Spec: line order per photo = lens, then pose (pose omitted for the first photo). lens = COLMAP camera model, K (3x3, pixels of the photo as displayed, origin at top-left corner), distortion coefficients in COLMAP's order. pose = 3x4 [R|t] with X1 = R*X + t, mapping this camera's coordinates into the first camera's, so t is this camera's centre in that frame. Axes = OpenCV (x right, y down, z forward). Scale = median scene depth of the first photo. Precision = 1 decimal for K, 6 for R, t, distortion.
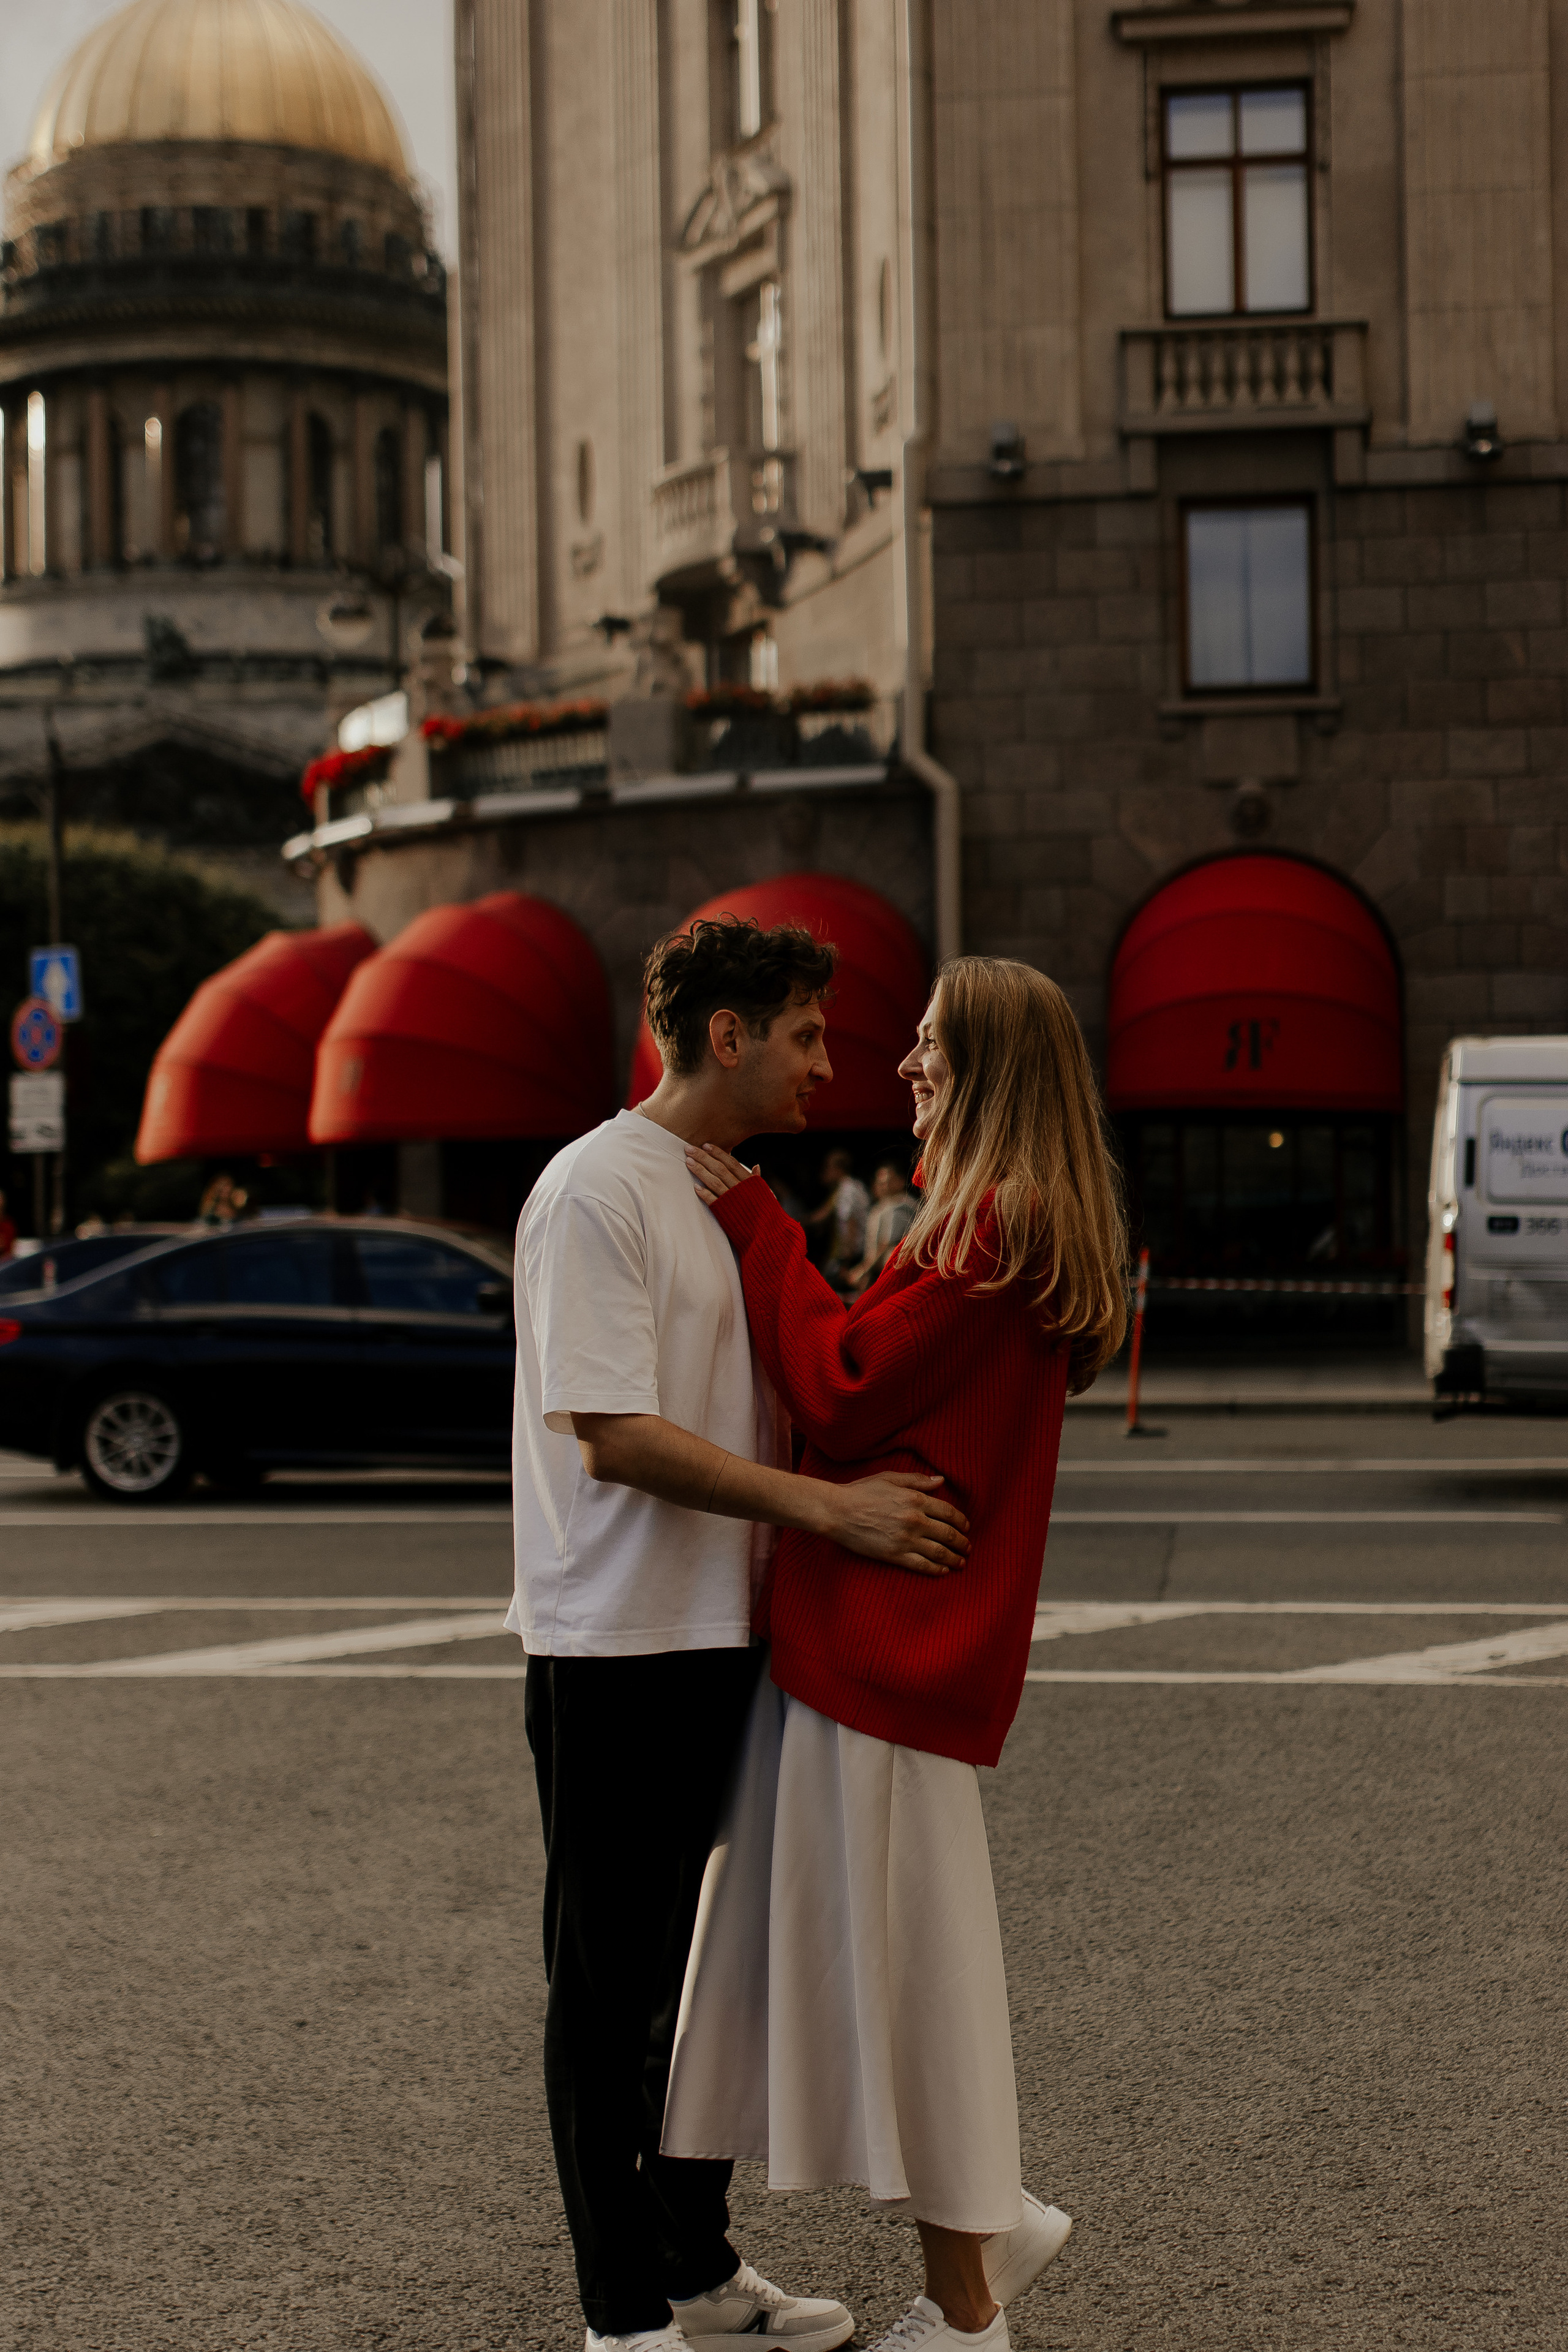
lens RADIAL K [[3694.3, 0, 830.1], [0, 3694.3, 1211.7], [0, 0, 1]] dist [-0.007676, 0.088098]
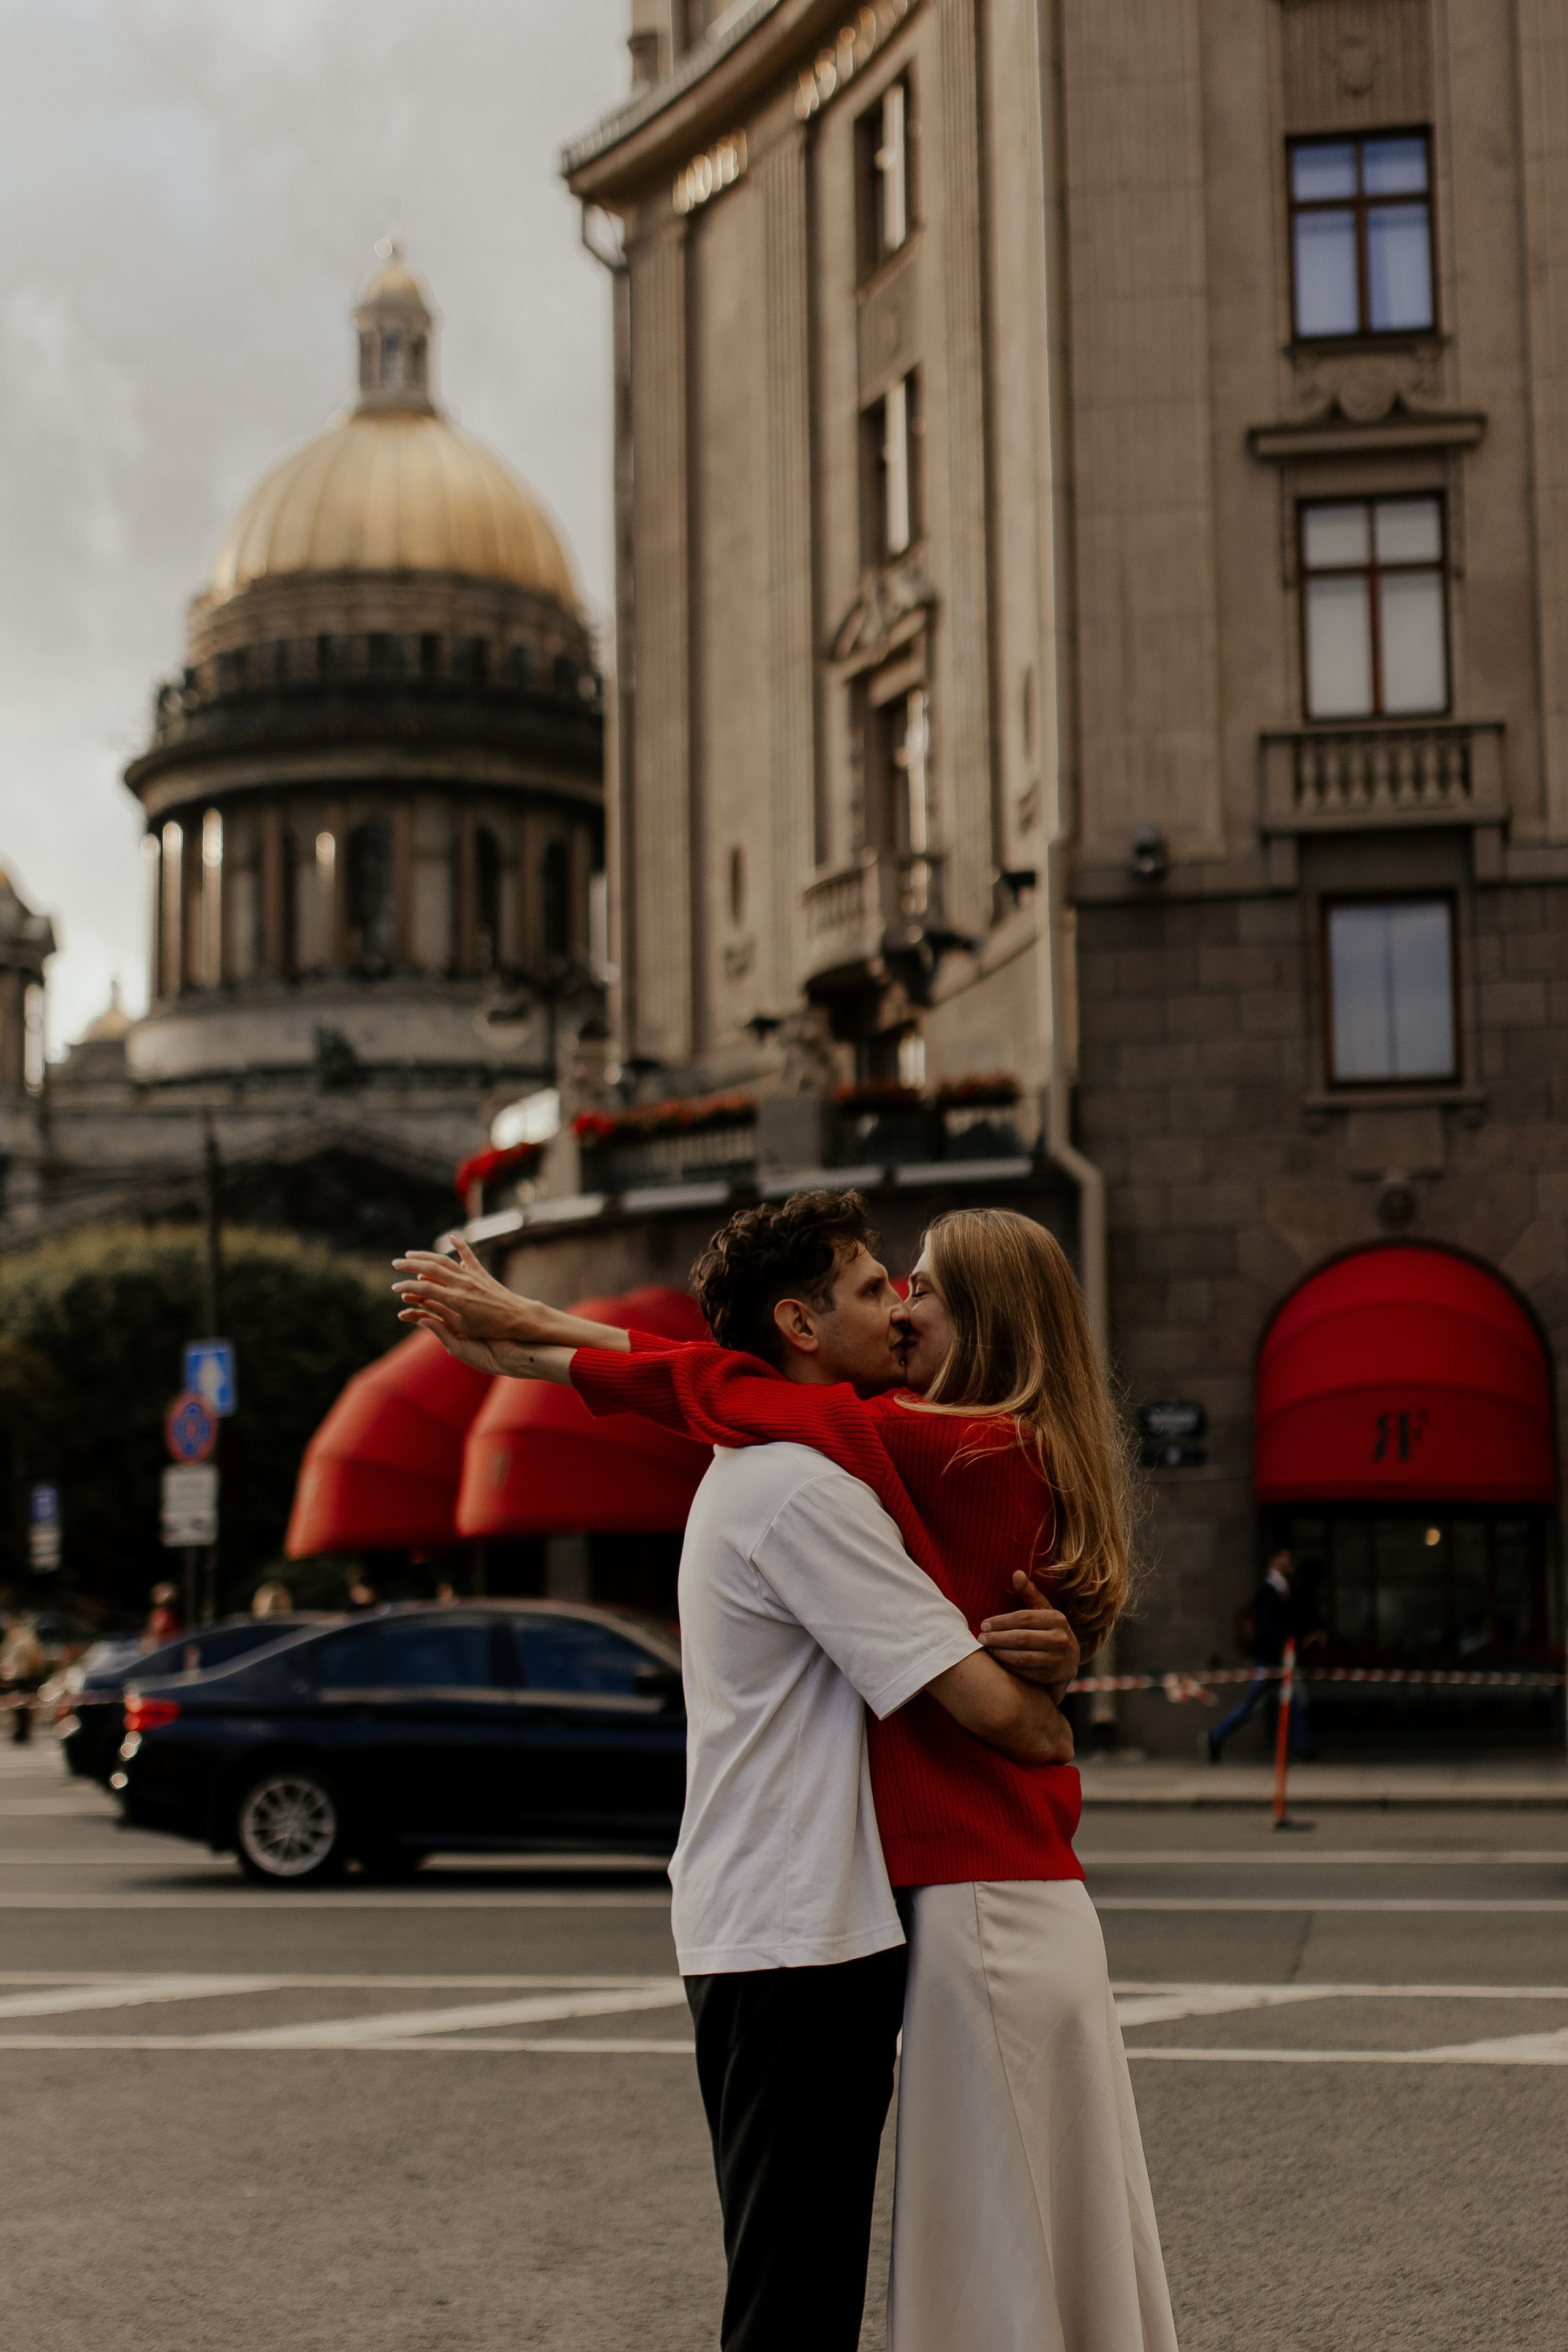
lens RADIAL K [[3708.4, 0, 826.8], [0, 3708.4, 1215.0], [0, 0, 1]] dist [-0.001186, 0.052698]
pose [[0.998941, -0.003190, -0.045896, 0.005785], [-0.001857, 0.993985, -0.109498, 0.004929], [0.045969, 0.109467, 0.992927, -0.002680]]
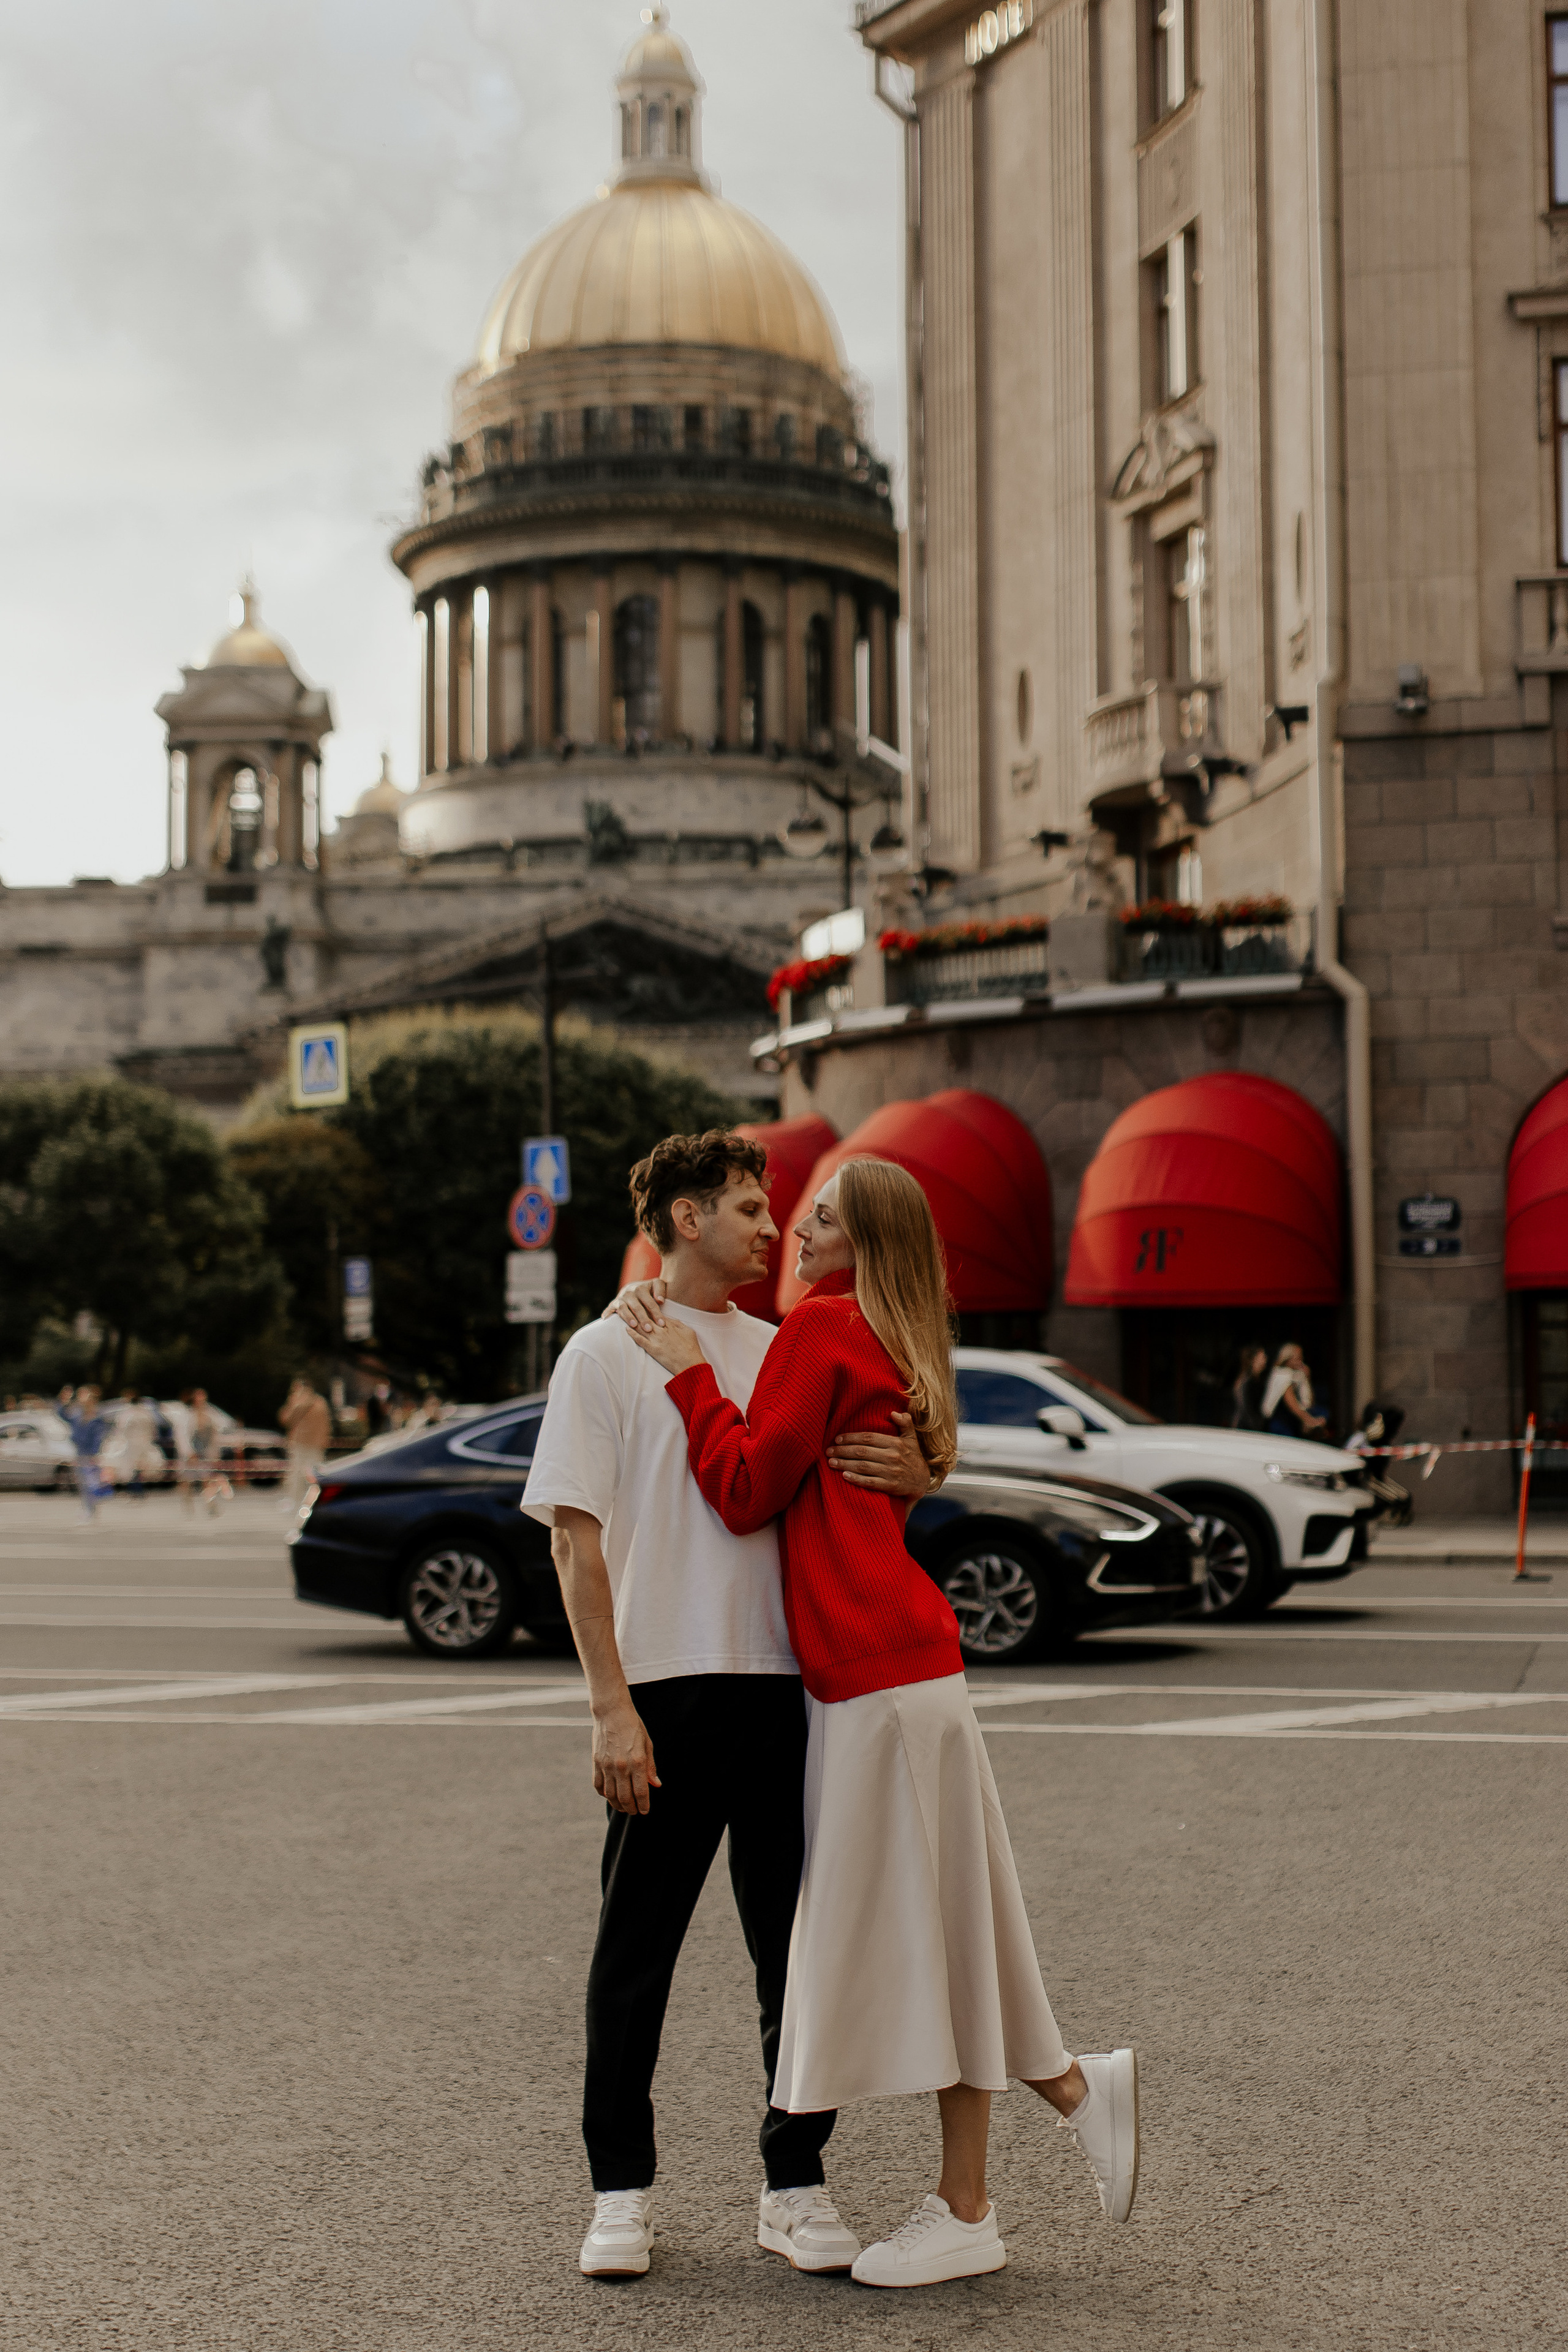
lens RADIAL K [[3829.8, 0, 830.2], [0, 3829.8, 1210.8], [0, 0, 1]] dist [-0.013624, 0.032404]
pose [[0.993913, 0.000819, -0.110163, 0.001284], [-0.005814, 0.998969, -0.045024, 0.001613], [0.110012, 0.045391, 0.992893, -0.142323]]
